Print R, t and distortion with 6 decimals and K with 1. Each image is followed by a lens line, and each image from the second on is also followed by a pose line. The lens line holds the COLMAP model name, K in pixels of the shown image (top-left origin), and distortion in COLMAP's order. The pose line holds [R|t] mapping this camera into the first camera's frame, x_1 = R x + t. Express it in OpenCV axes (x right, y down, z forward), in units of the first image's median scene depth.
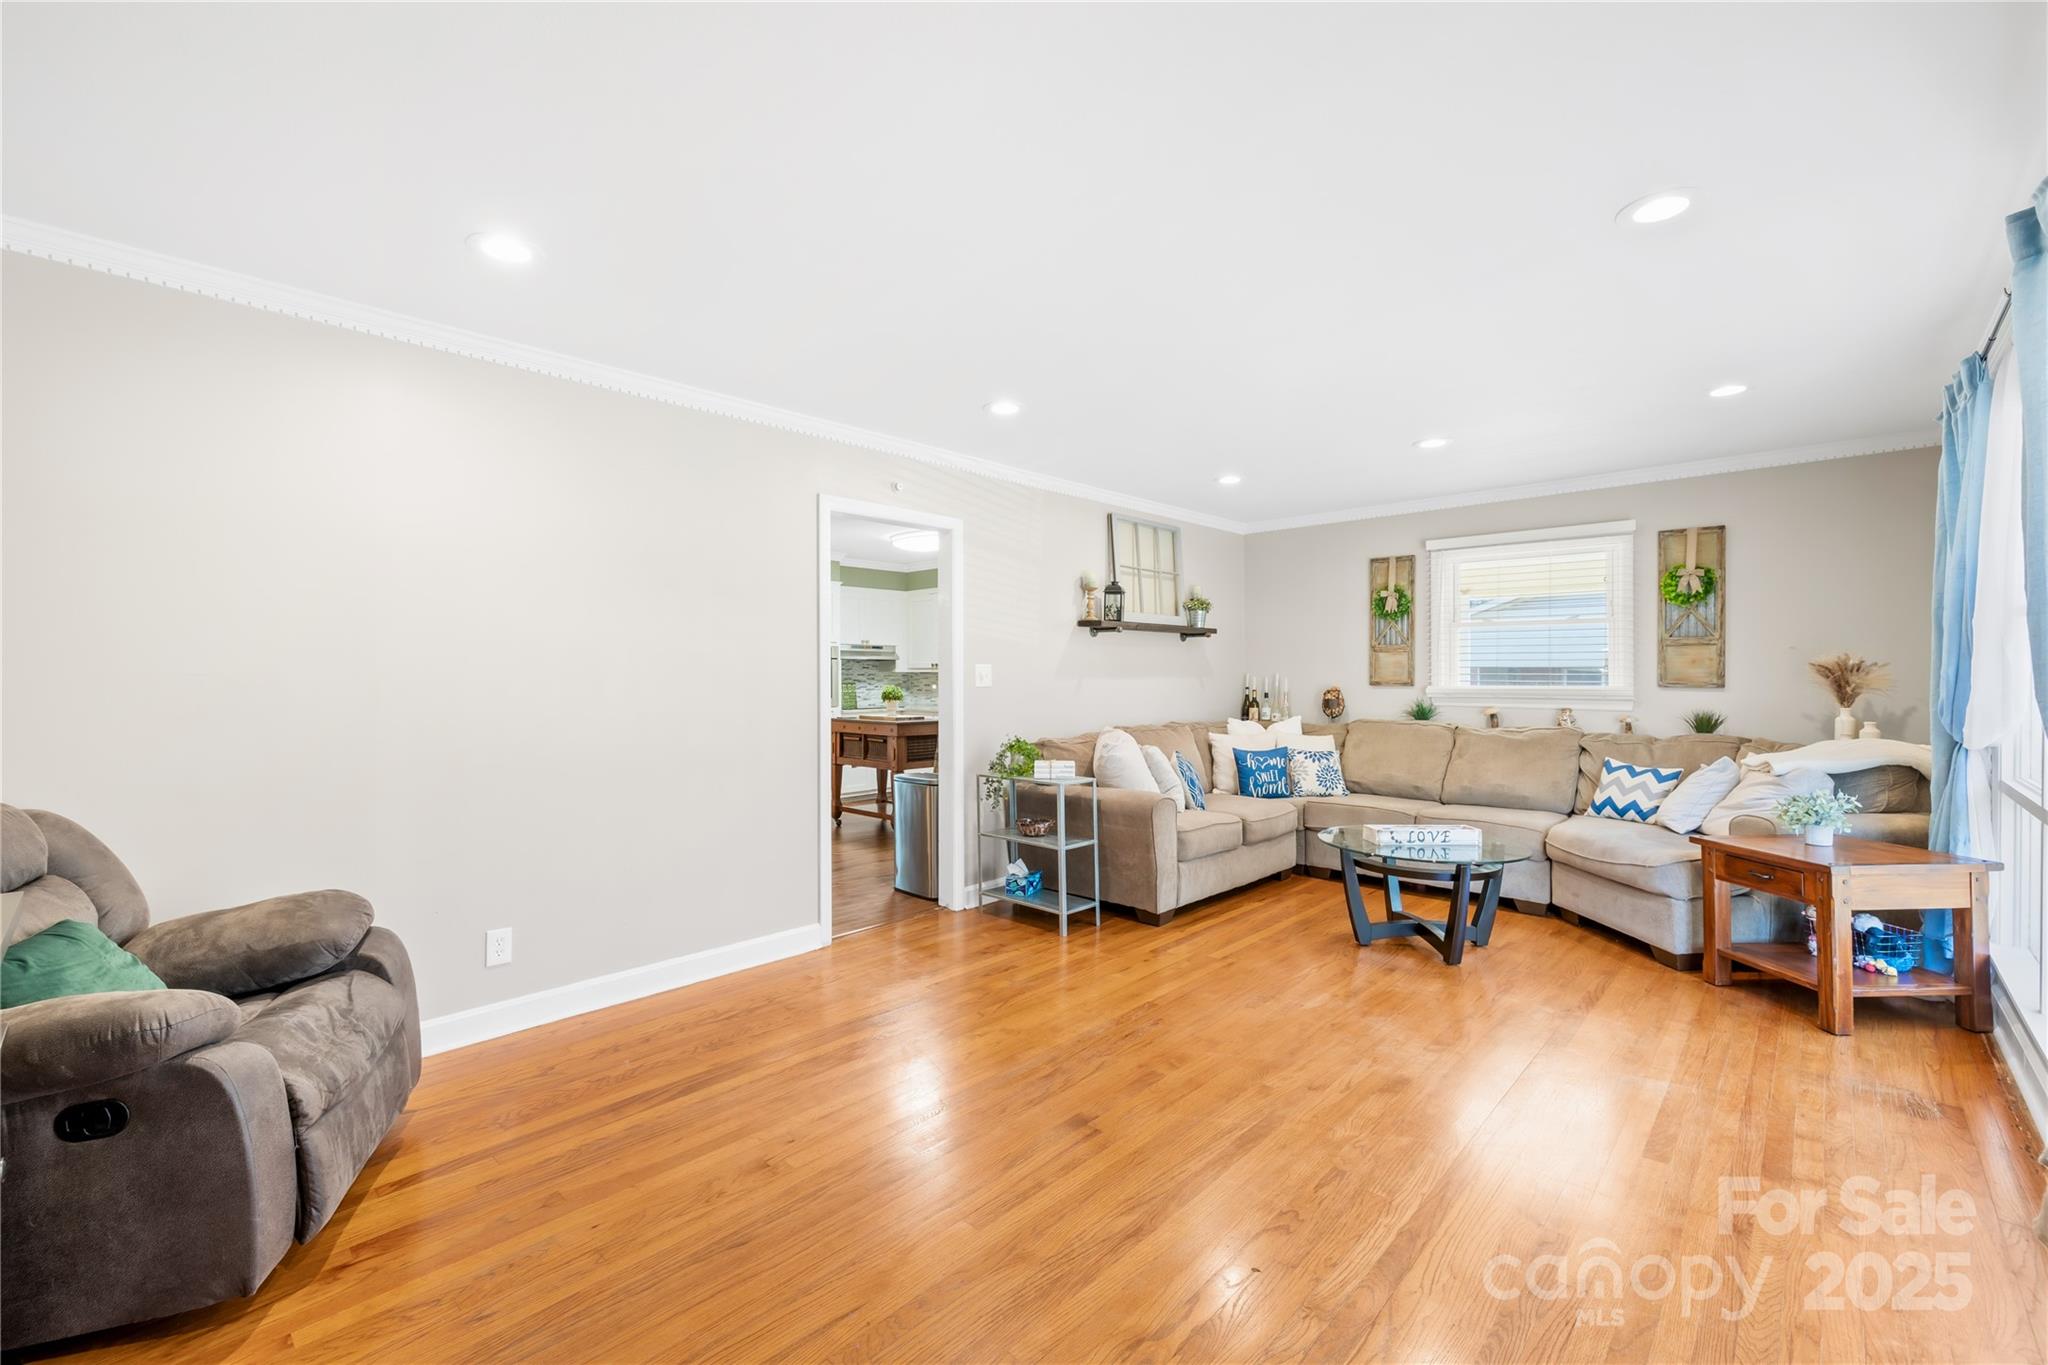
lens RADIAL K [[847.0, 0, 1024.0], [0, 847.0, 682.5], [0, 0, 1]] dist [0.001140, 0.000101]
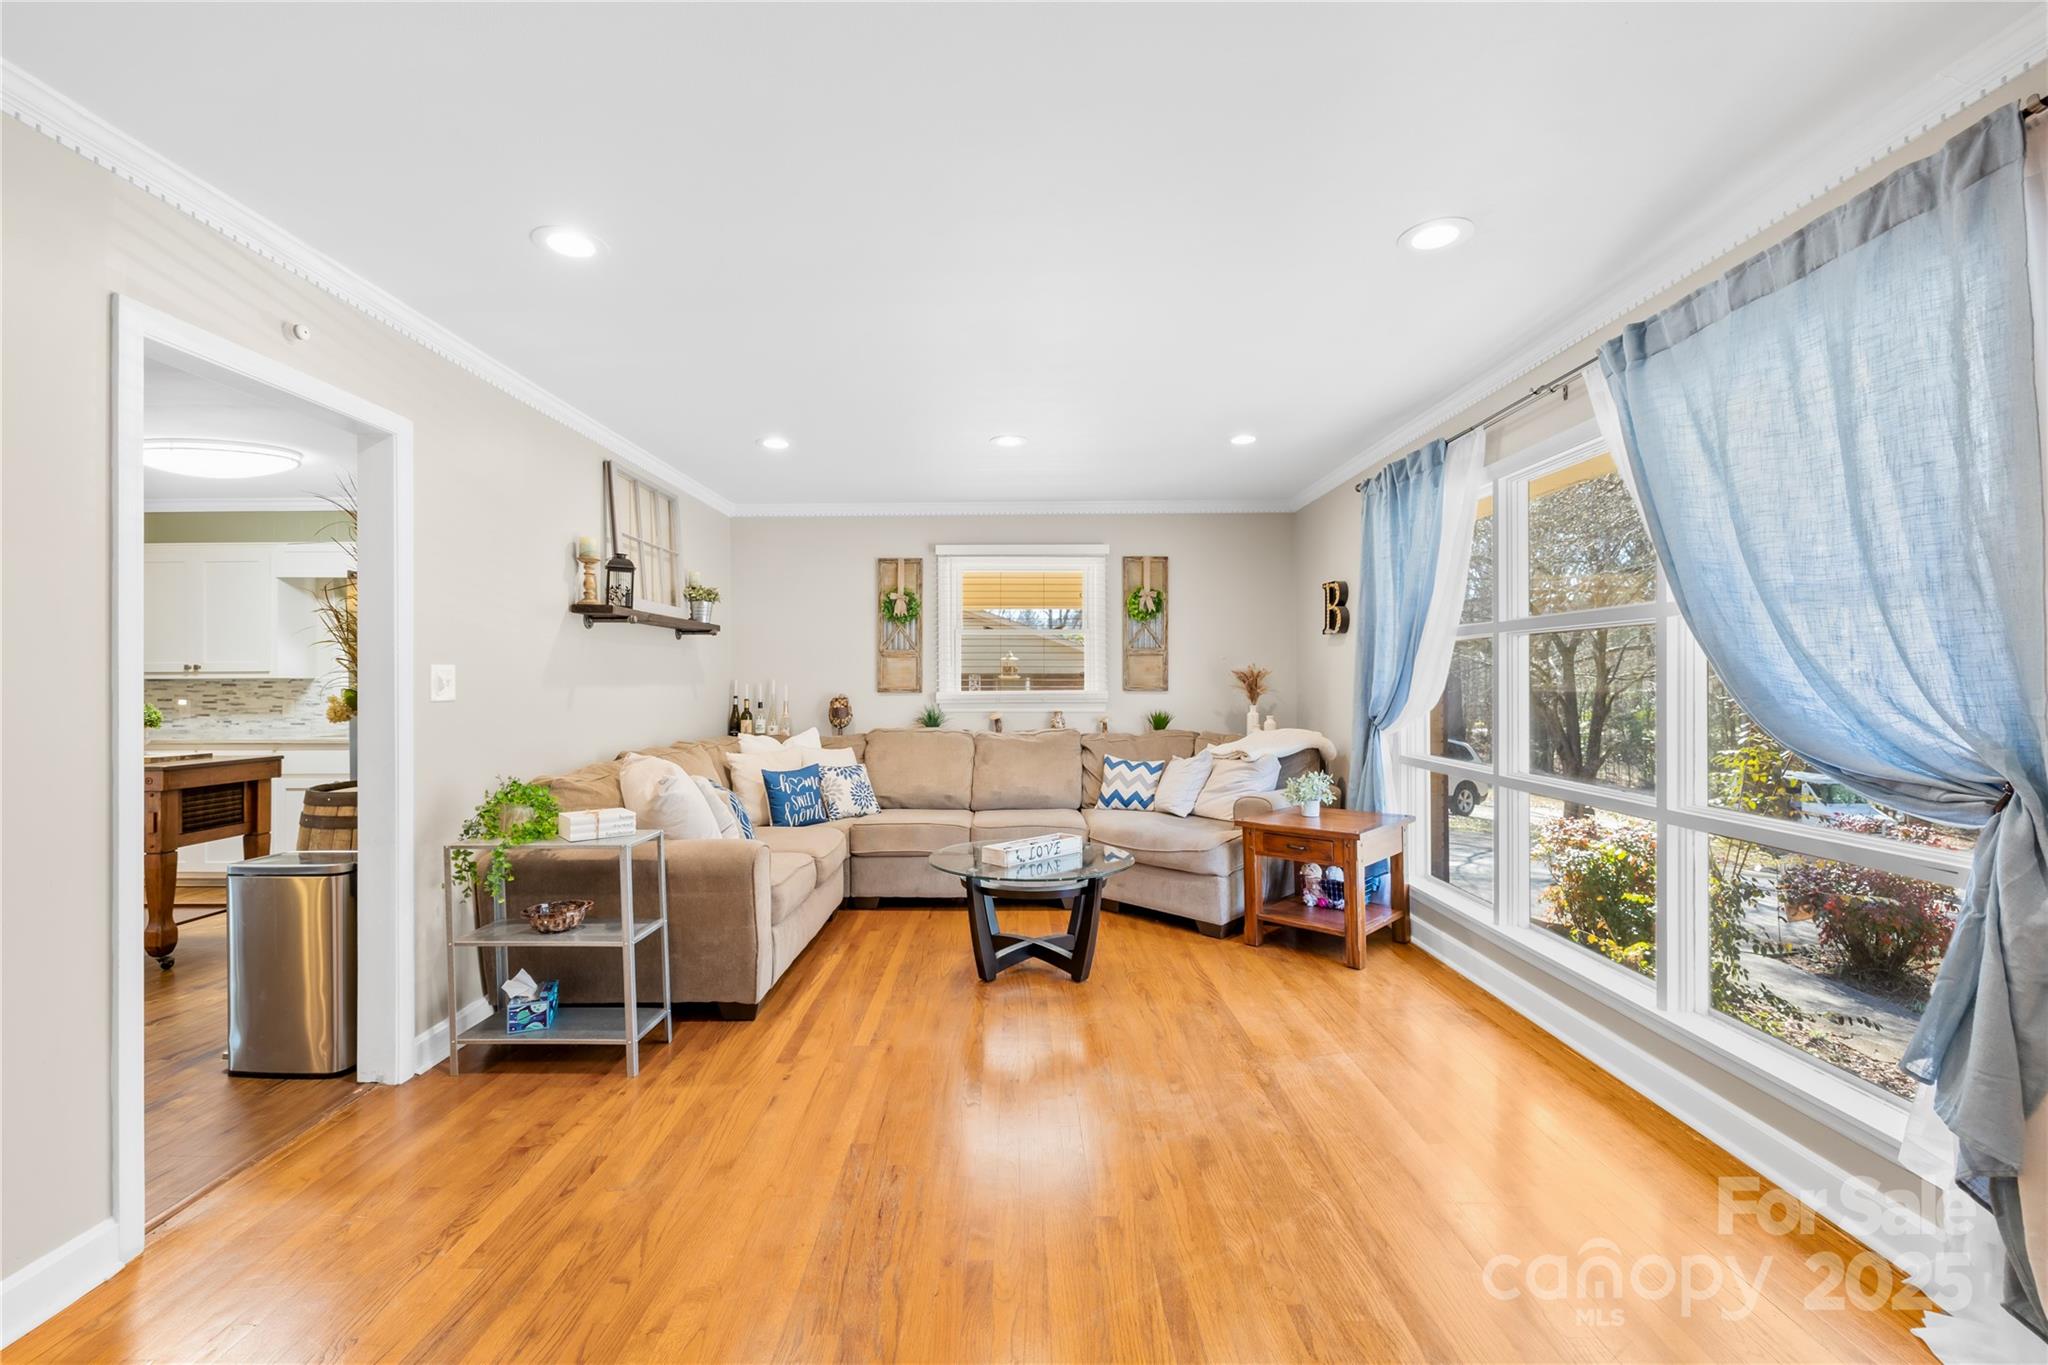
lens RADIAL K [[848.8, 0, 1009.8], [0, 848.8, 680.0], [0, 0, 1]] dist [-0.001360, -0.000367]
pose [[0.736224, -0.000913, 0.676738, -0.161252], [0.009319, 0.999918, -0.008789, -0.000838], [-0.676674, 0.012778, 0.736172, 0.268551]]
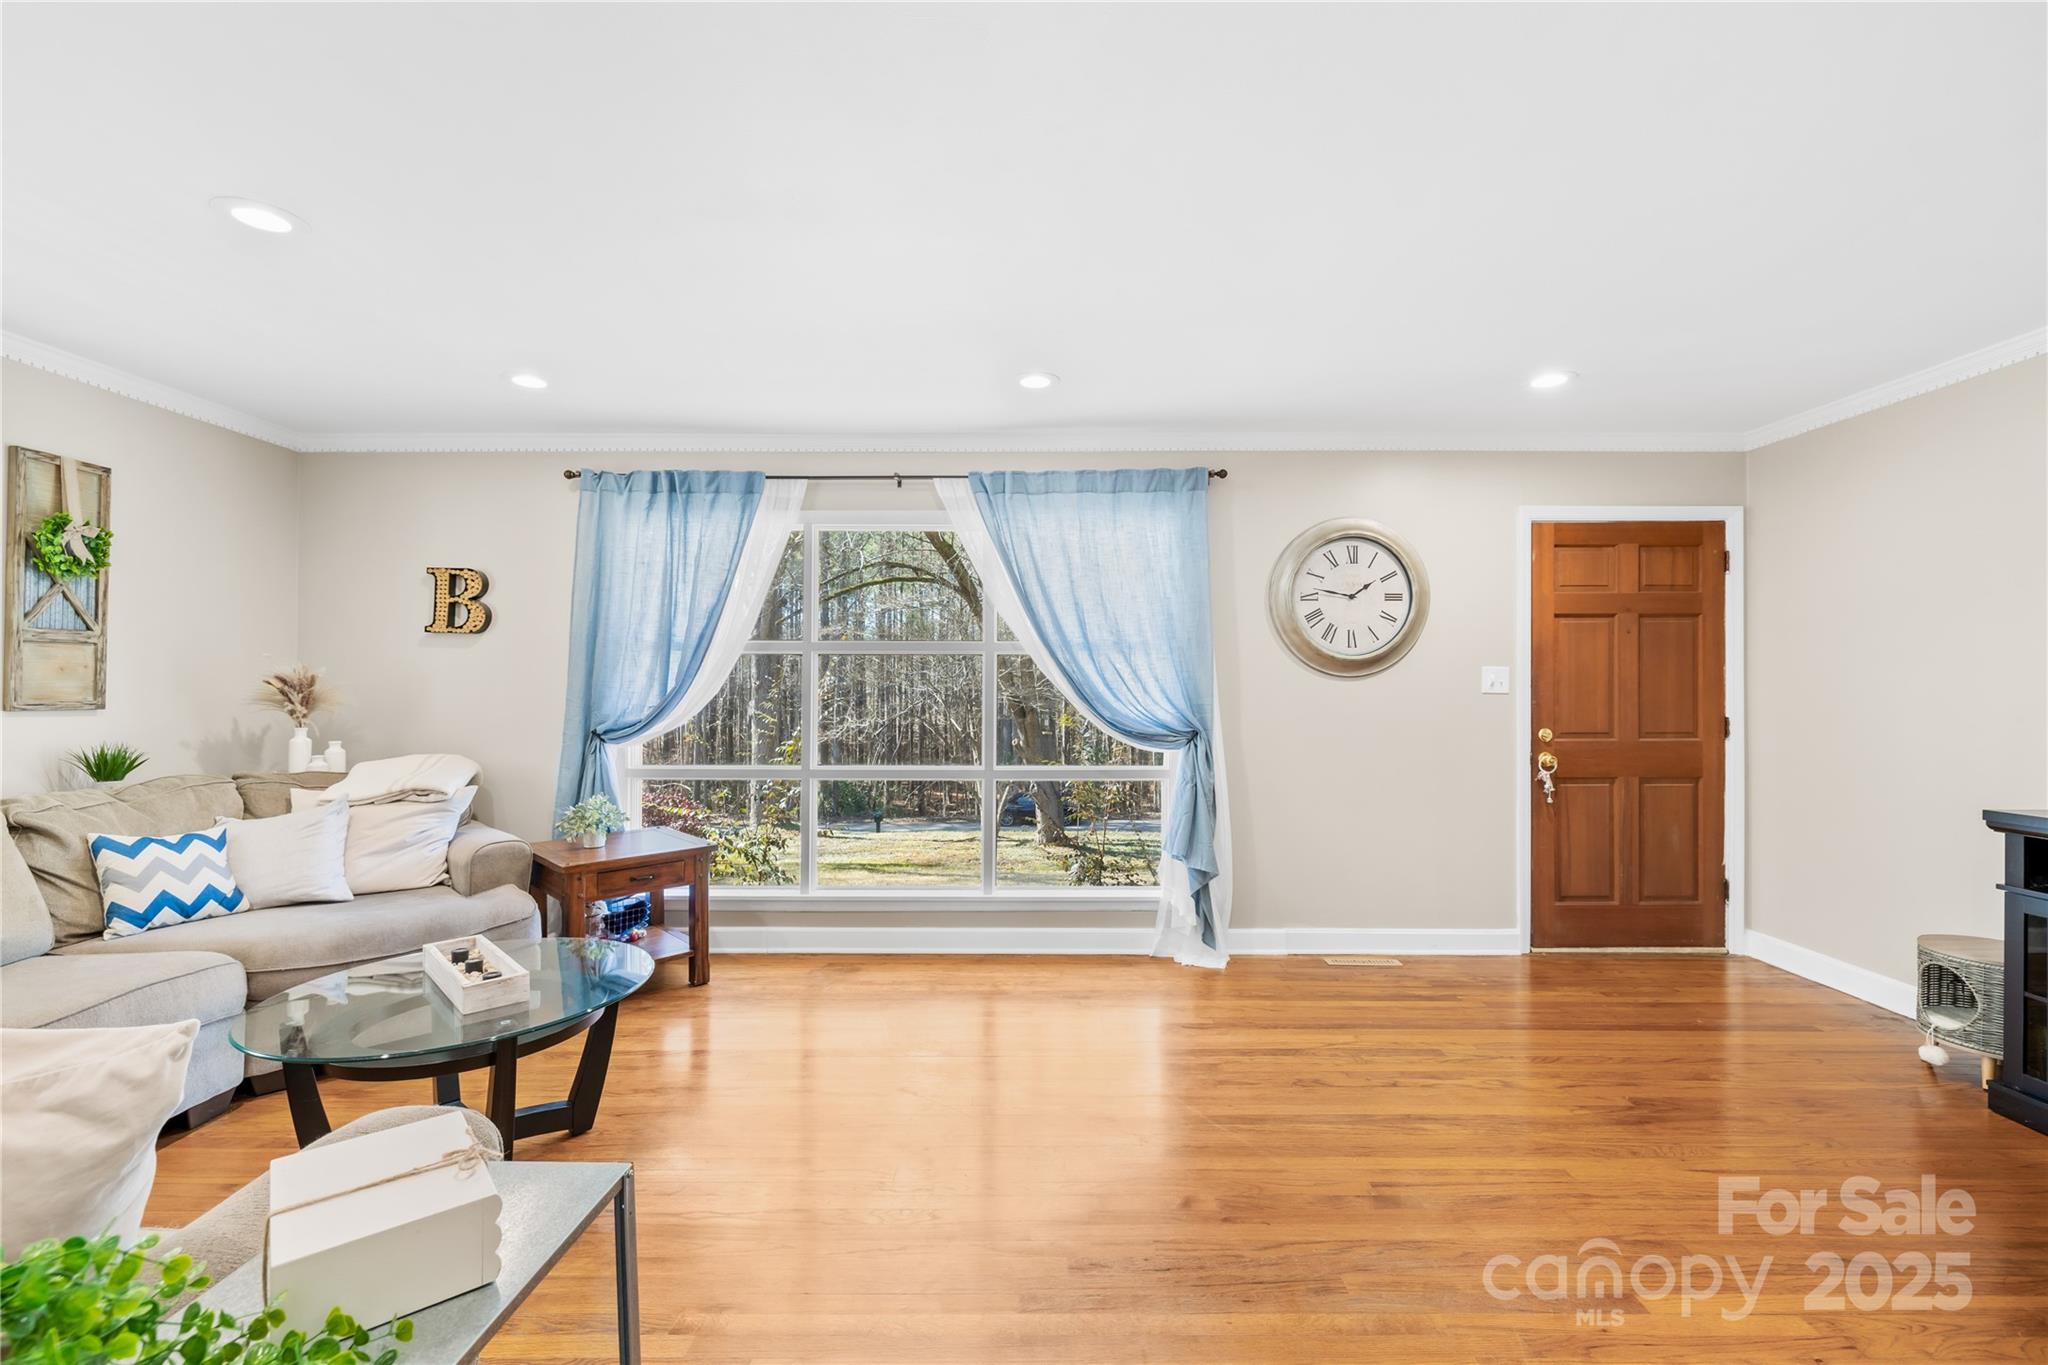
lens RADIAL K [[870.0, 0, 1024.0], [0, 870.0, 682.5], [0, 0, 1]] dist [0.000813, 0.000020]
pose [[-0.672890, 0.006844, 0.739711, -0.176192], [0.008544, 0.999962, -0.001480, -0.007636], [-0.739693, 0.005325, -0.672923, 0.945253]]
